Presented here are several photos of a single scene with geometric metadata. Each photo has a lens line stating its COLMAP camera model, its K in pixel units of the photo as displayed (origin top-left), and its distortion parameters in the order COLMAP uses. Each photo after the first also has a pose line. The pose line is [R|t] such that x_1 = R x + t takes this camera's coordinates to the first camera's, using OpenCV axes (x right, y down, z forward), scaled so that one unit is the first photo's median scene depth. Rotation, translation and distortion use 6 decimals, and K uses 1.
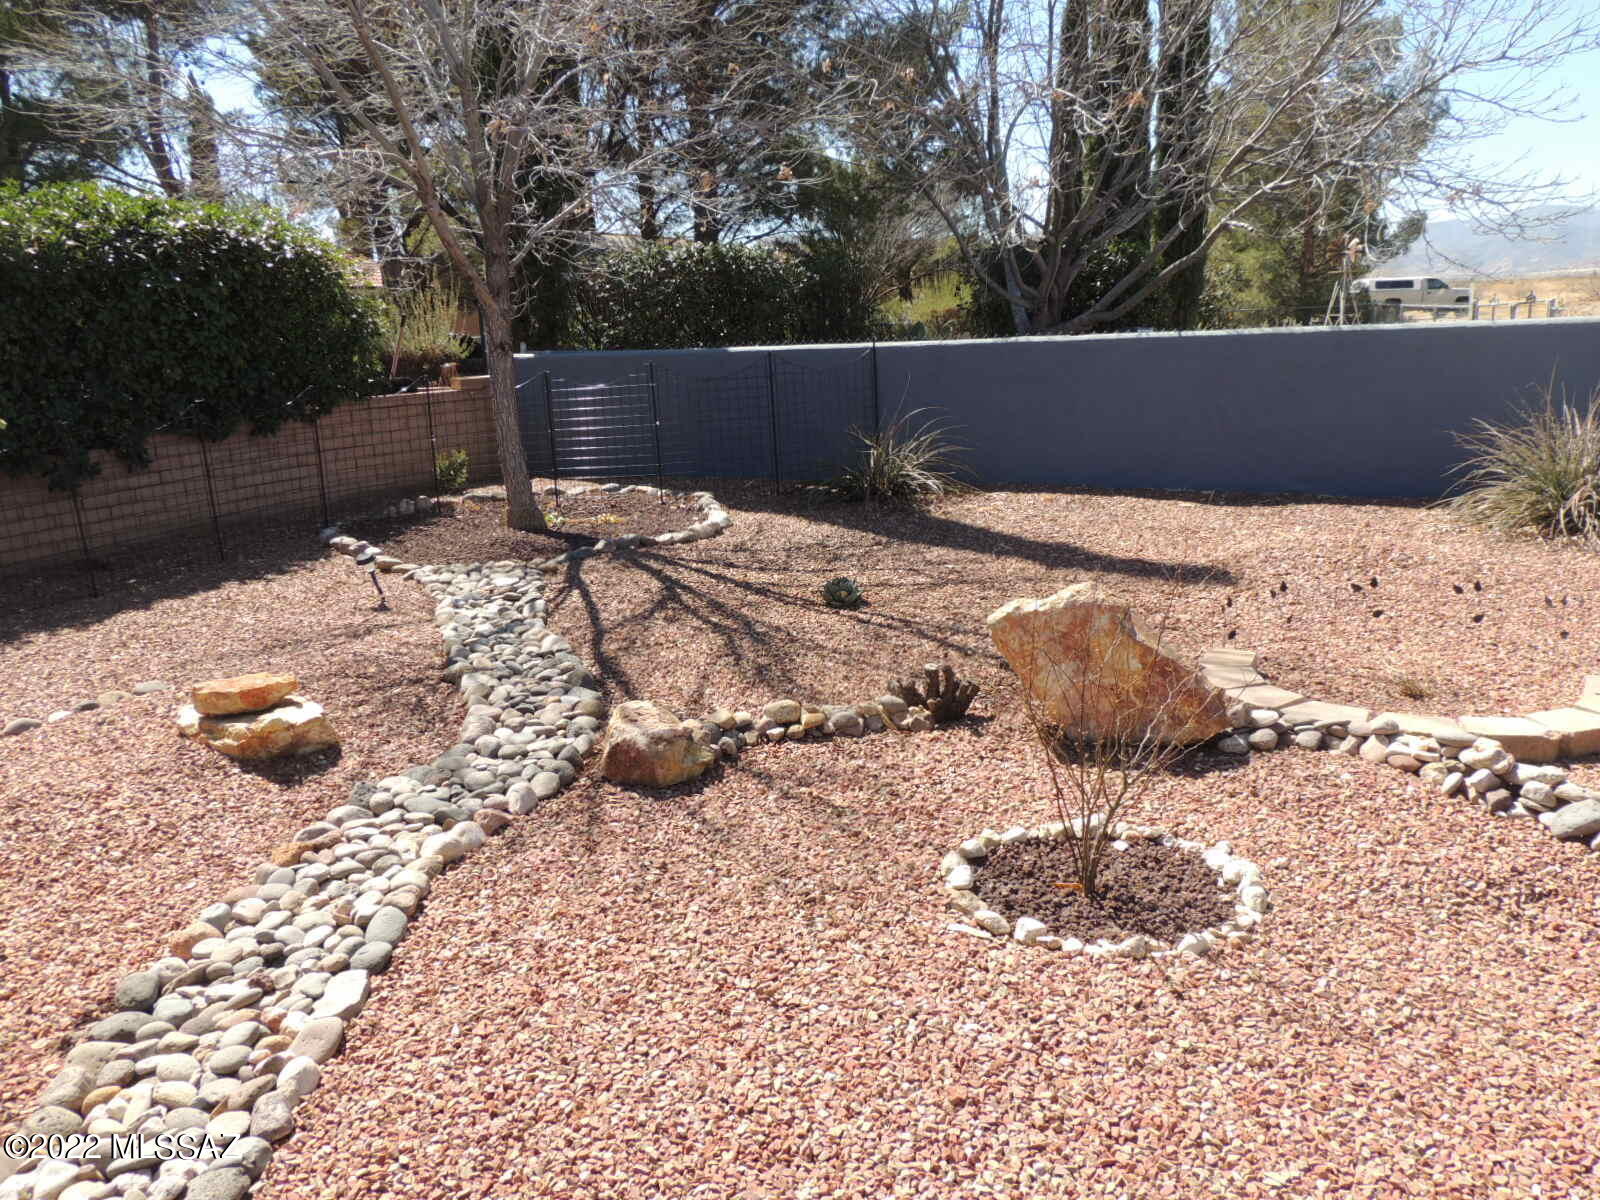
lens RADIAL K [[1261.5, 0, 800.0], [0, 1261.5, 600.0], [0, 0, 1]] dist [-0.030298, 0.008414]
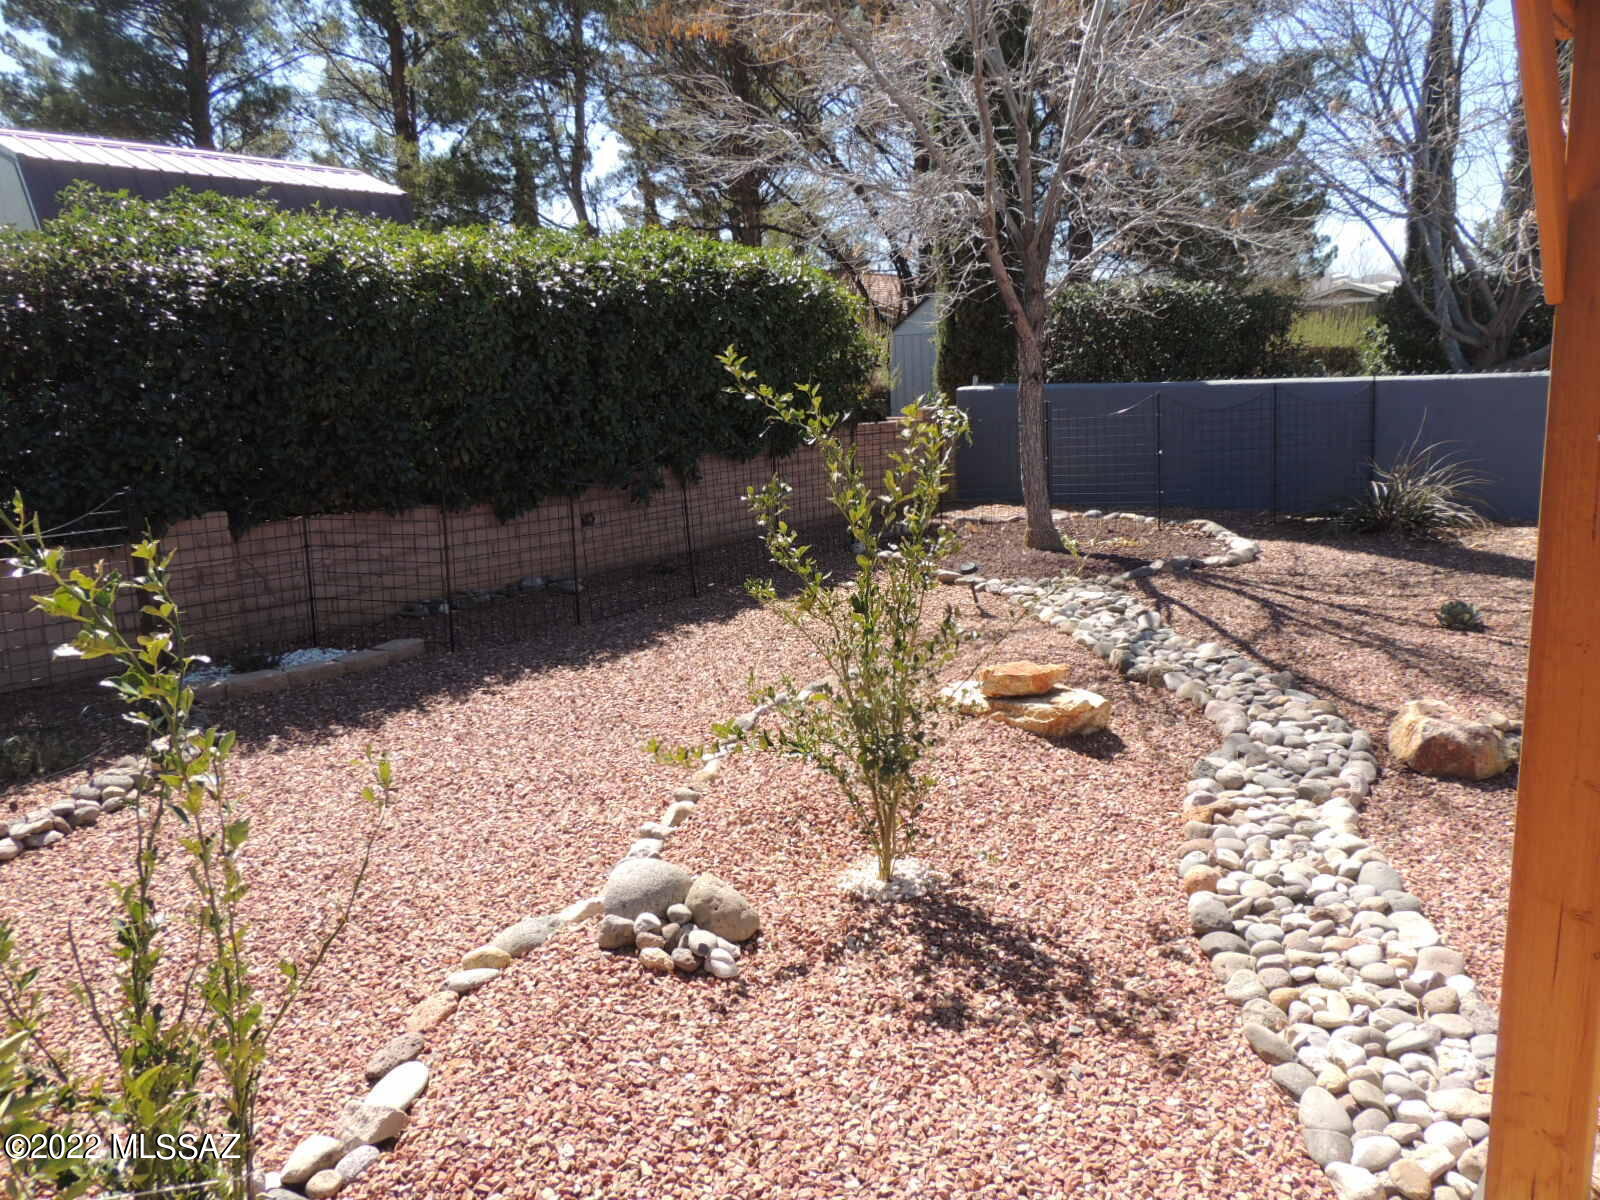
lens RADIAL K [[1261.5, 0, 800.0], [0, 1261.5, 600.0], [0, 0, 1]] dist [-0.030298, 0.008414]
pose [[0.982906, 0.035613, -0.180633, -0.243554], [-0.041172, 0.998784, -0.027123, 0.024281], [0.179447, 0.034097, 0.983177, -0.074765]]
